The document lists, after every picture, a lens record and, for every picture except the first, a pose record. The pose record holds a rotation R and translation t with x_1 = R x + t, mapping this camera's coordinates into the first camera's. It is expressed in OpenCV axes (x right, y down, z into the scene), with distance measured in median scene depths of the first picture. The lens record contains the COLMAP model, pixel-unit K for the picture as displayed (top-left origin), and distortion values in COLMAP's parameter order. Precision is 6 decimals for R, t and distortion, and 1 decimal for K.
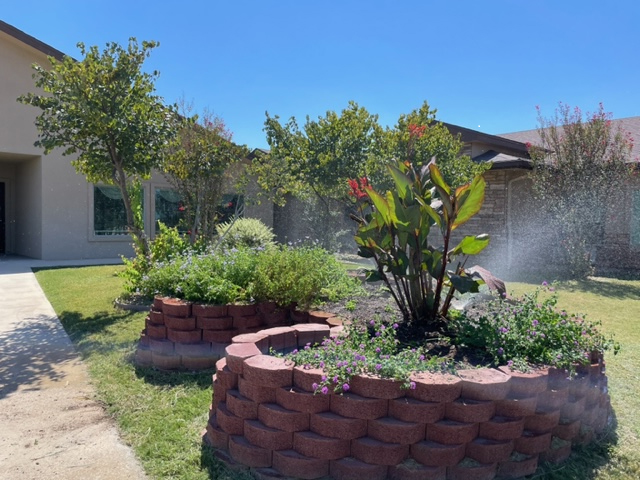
lens RADIAL K [[479.1, 0, 320.4], [0, 479.1, 239.1], [0, 0, 1]] dist [0.014919, 0.001011]
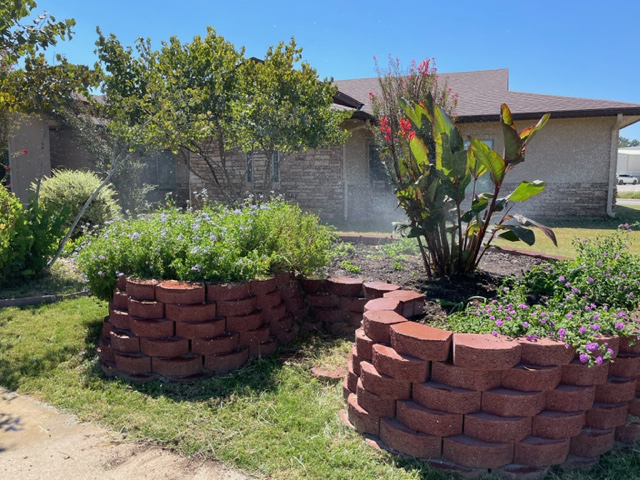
lens RADIAL K [[514.0, 0, 320.0], [0, 514.0, 239.9], [0, 0, 1]] dist [0.014047, 0.002633]
pose [[0.885270, -0.067902, 0.460093, -0.474981], [0.027803, 0.995242, 0.093385, -0.000857], [-0.464245, -0.069879, 0.882946, 0.238108]]
